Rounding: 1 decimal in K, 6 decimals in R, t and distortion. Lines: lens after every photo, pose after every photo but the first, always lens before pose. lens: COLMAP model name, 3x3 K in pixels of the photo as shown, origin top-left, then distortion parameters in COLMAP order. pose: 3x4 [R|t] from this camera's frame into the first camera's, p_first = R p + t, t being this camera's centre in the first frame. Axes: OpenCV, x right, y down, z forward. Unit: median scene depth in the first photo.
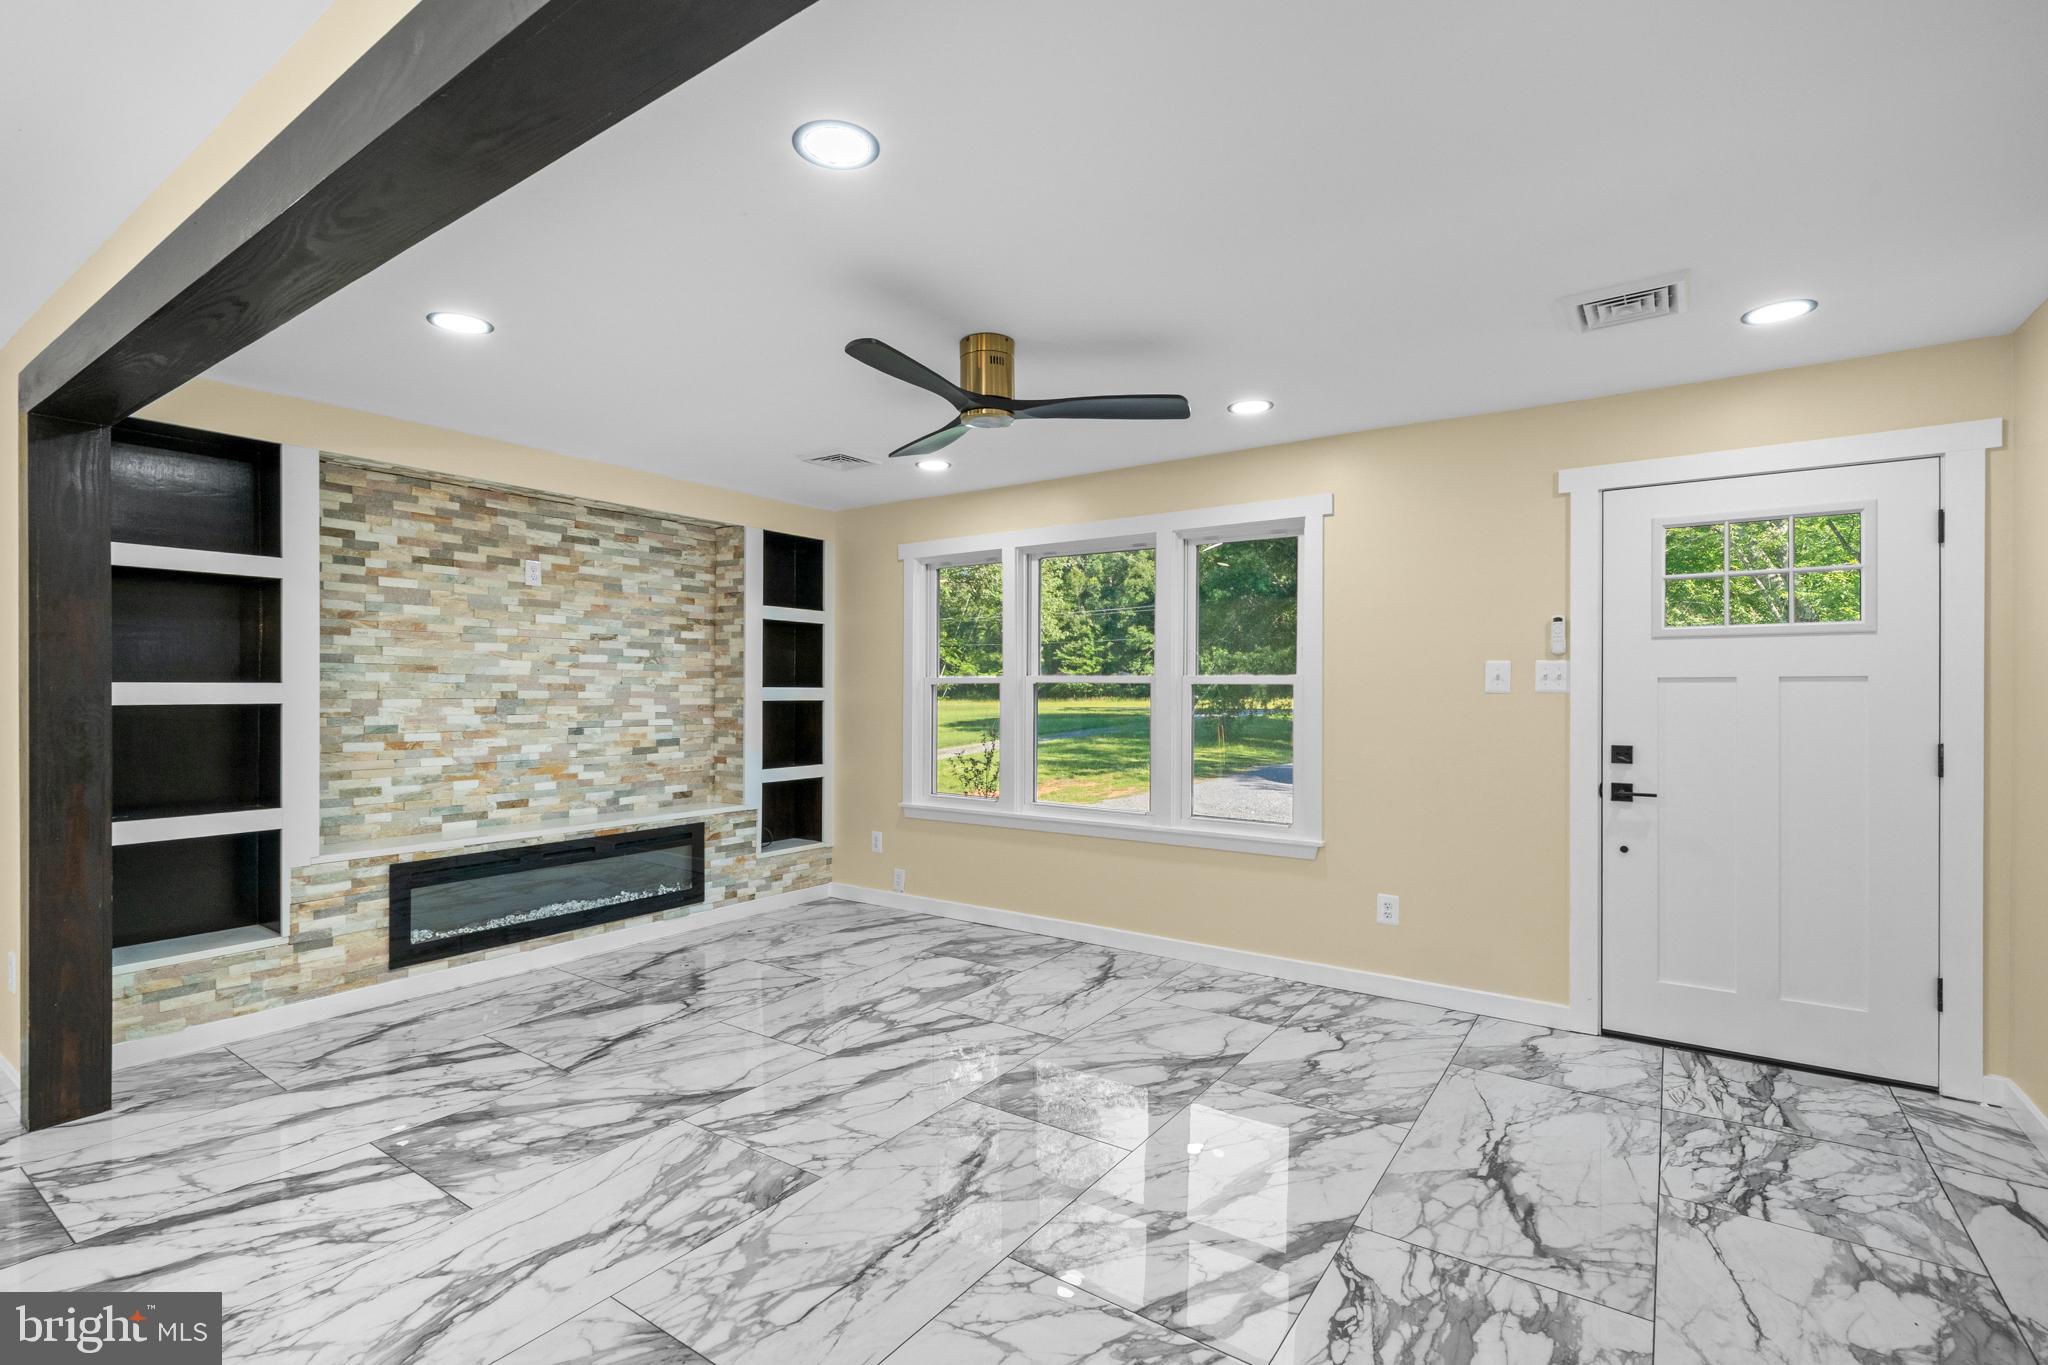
lens RADIAL K [[936.9, 0, 1011.8], [0, 936.9, 694.1], [0, 0, 1]] dist [-0.000621, 0.000405]
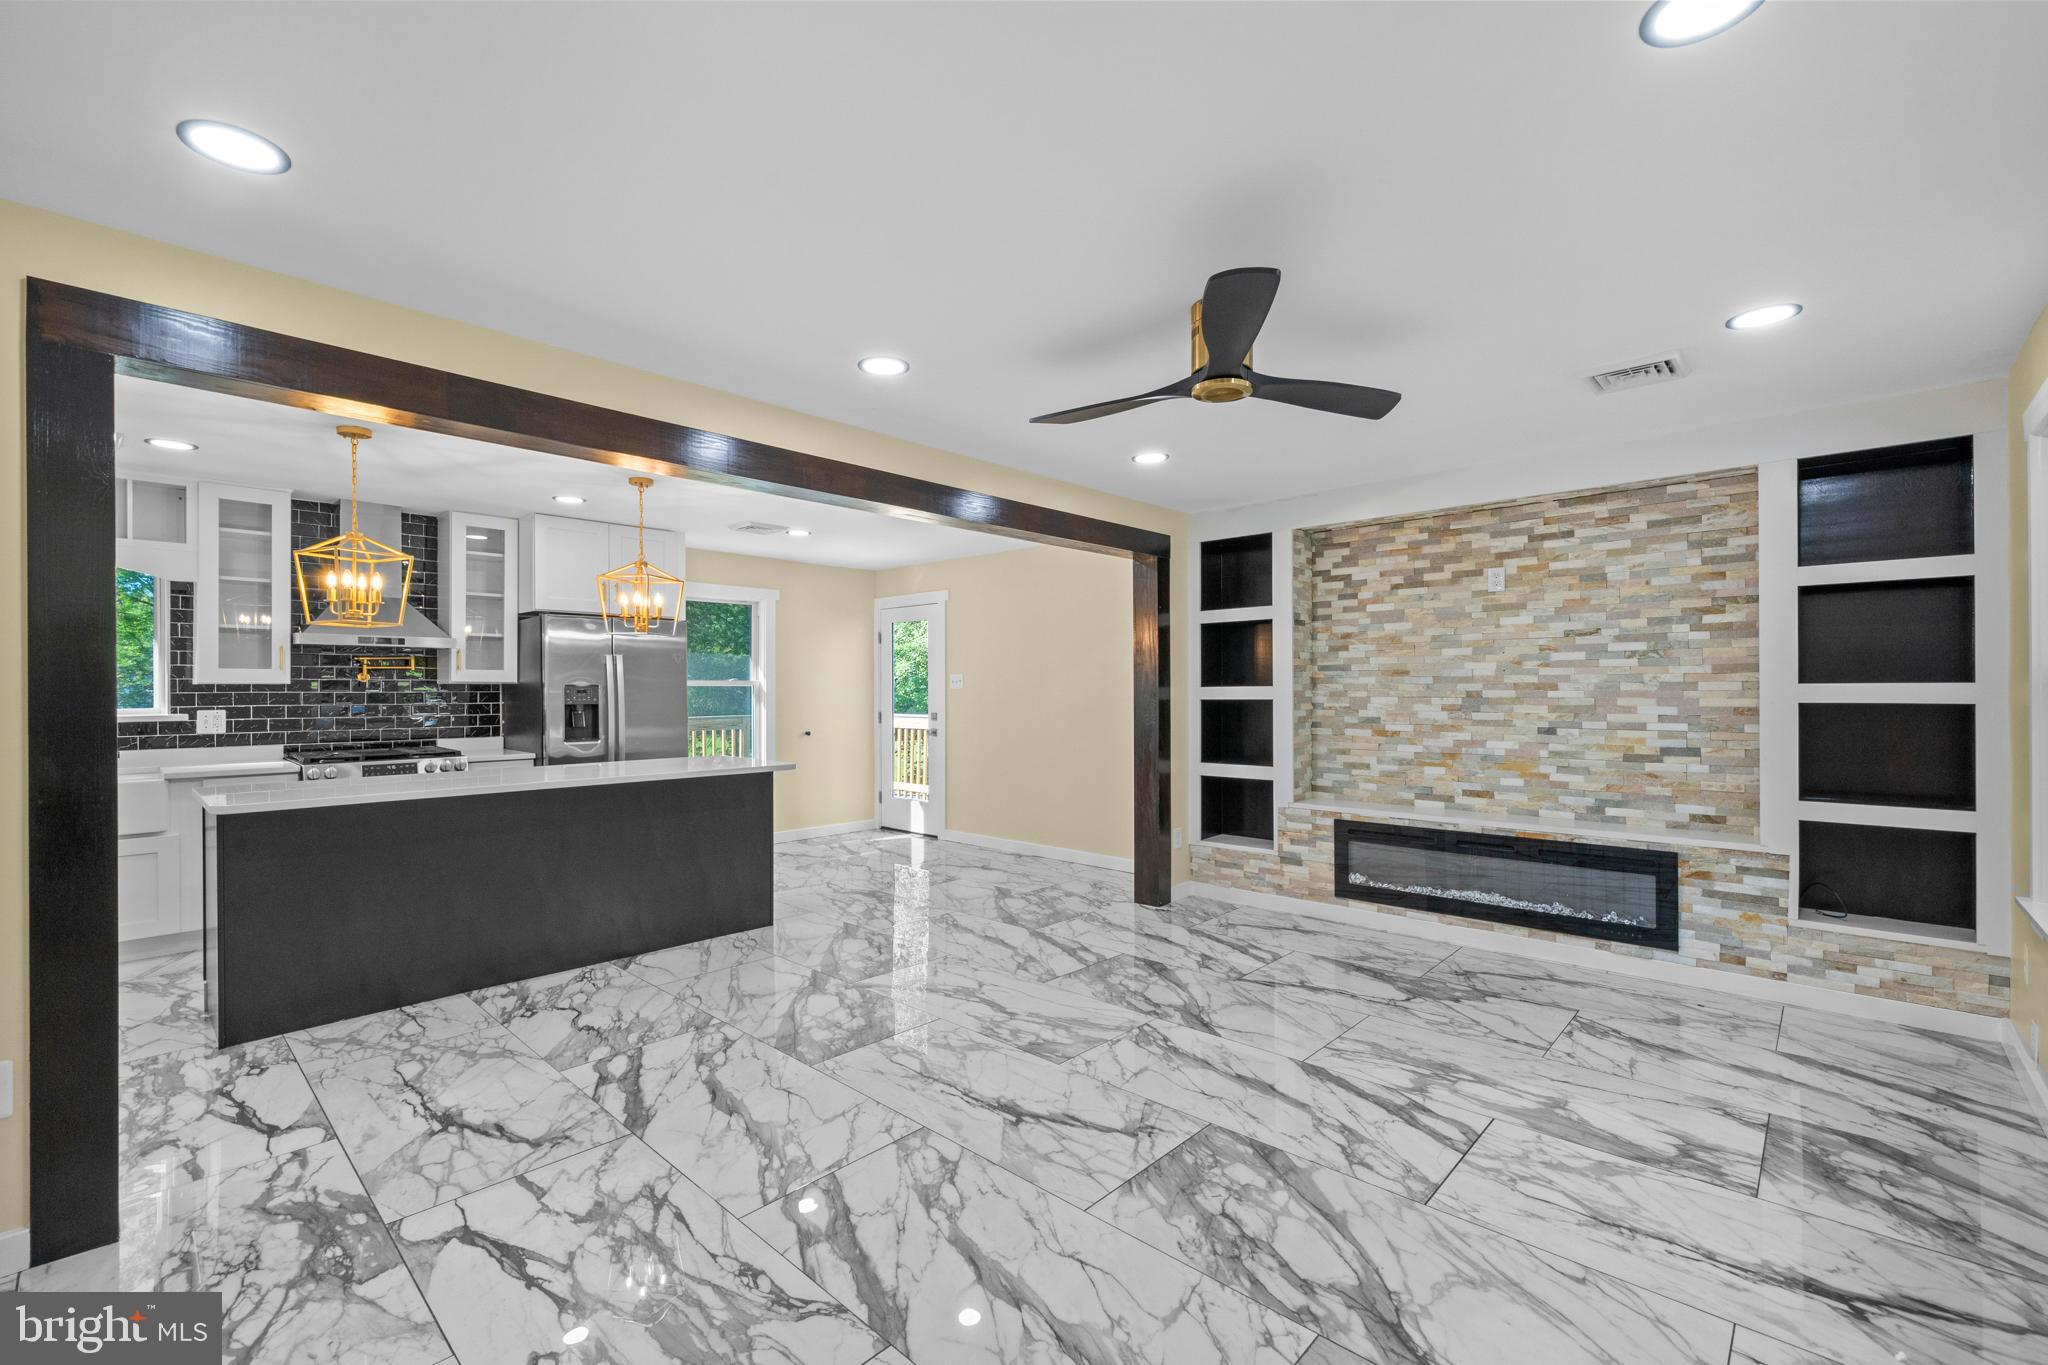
lens RADIAL K [[876.2, 0, 1018.0], [0, 876.2, 690.8], [0, 0, 1]] dist [0.000839, 0.000132]
pose [[-0.142127, -0.001138, -0.989848, 0.598904], [0.001172, 0.999998, -0.001318, -0.002293], [0.989848, -0.001347, -0.142126, 0.658904]]
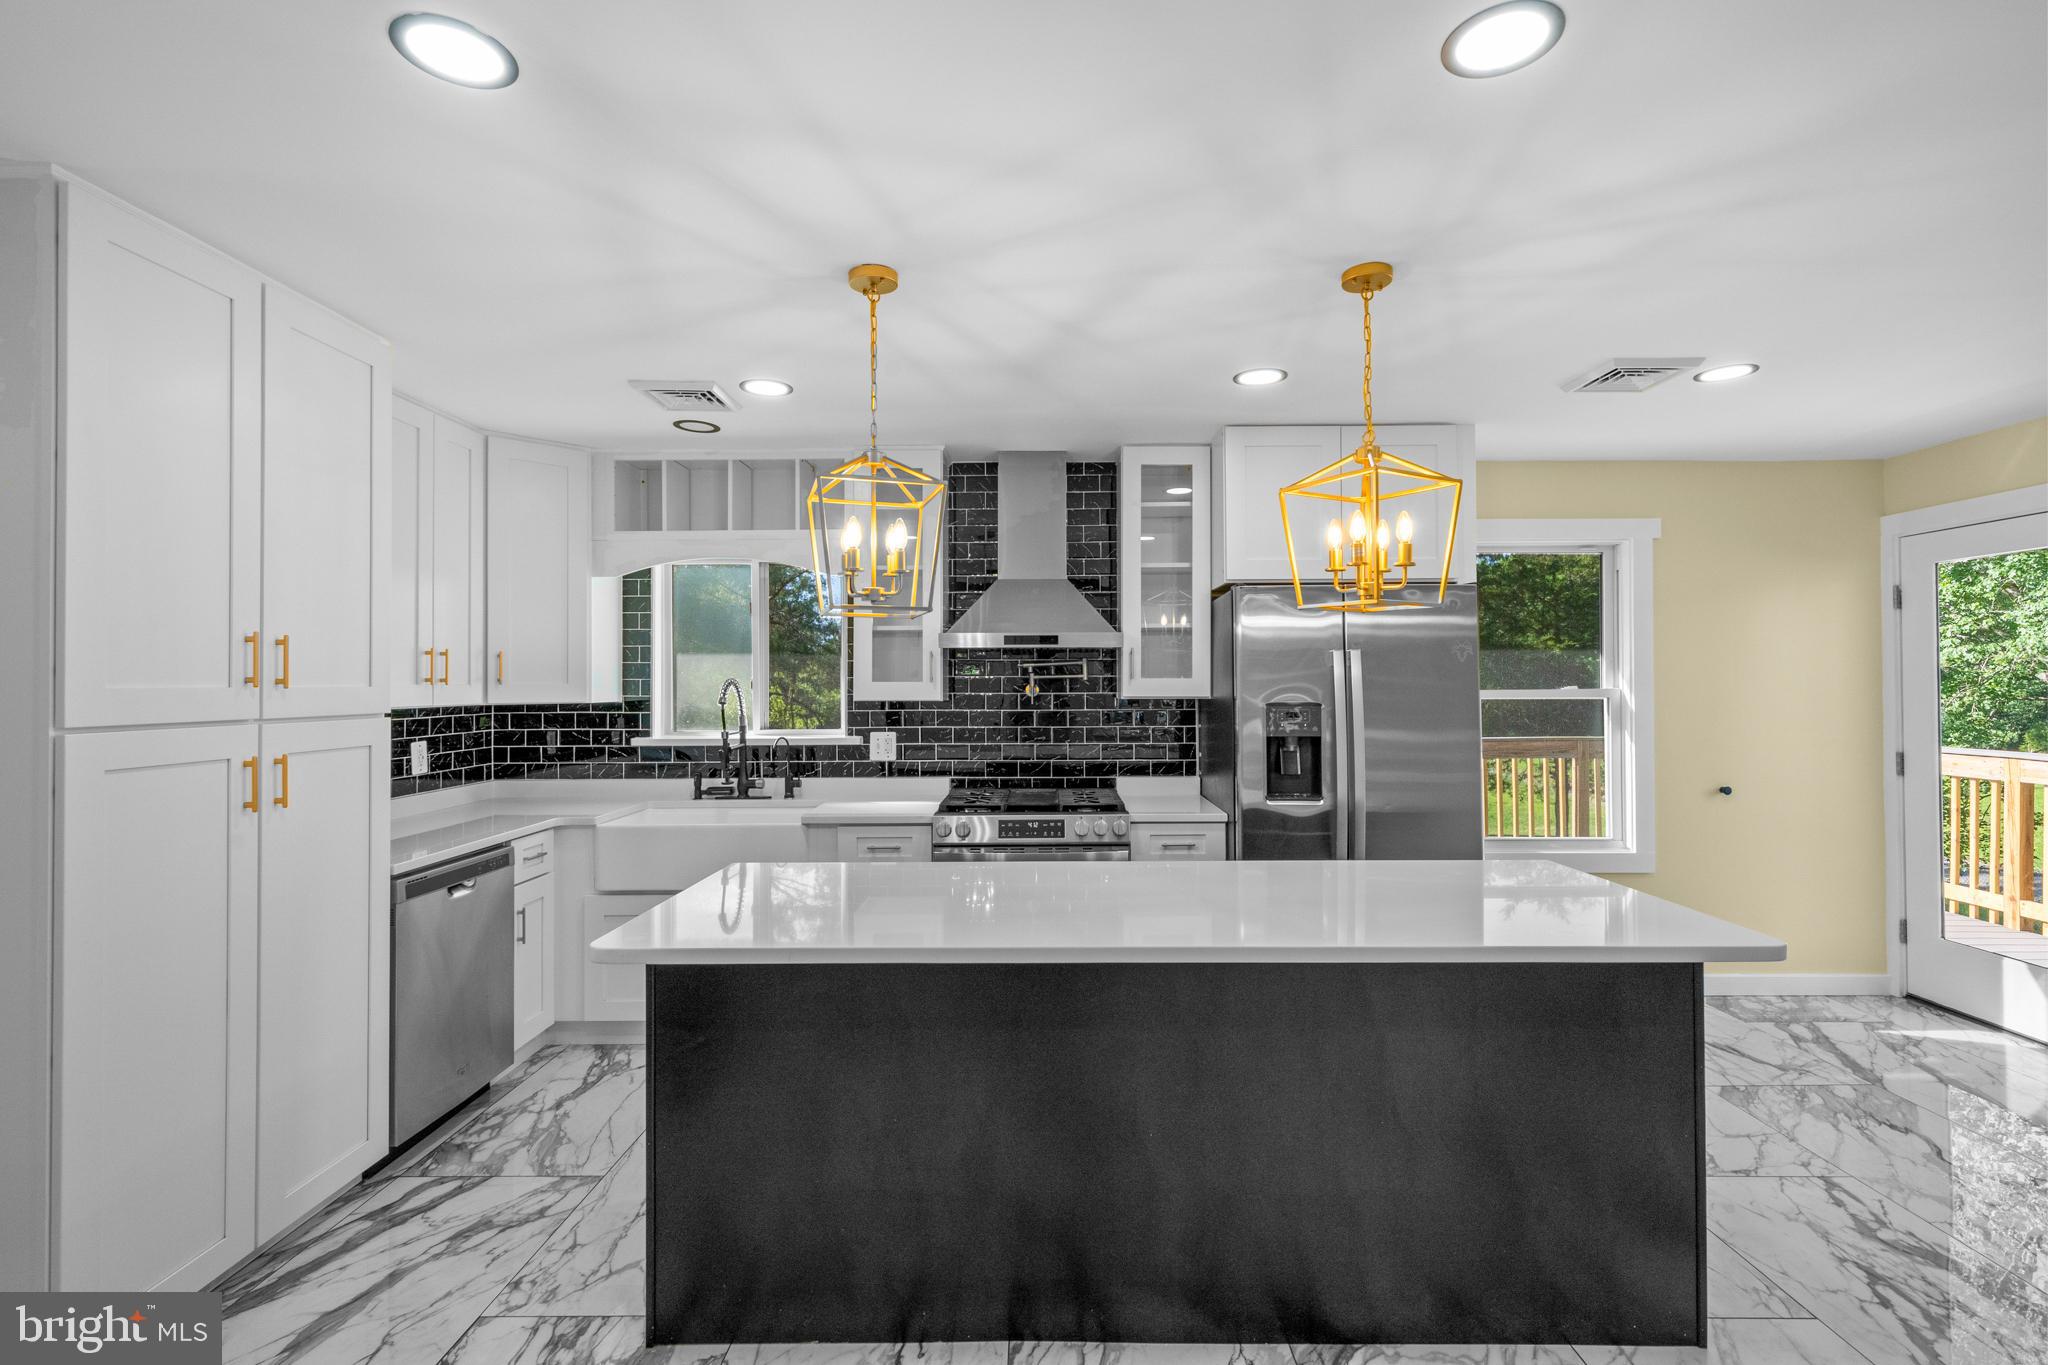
lens RADIAL K [[939.0, 0, 1037.0], [0, 939.0, 670.9], [0, 0, 1]] dist [-0.012401, 0.001217]
pose [[-0.817164, -0.009145, -0.576332, 0.059478], [0.001985, 0.999824, -0.018680, -0.026510], [0.576401, -0.016409, -0.817002, 0.372653]]
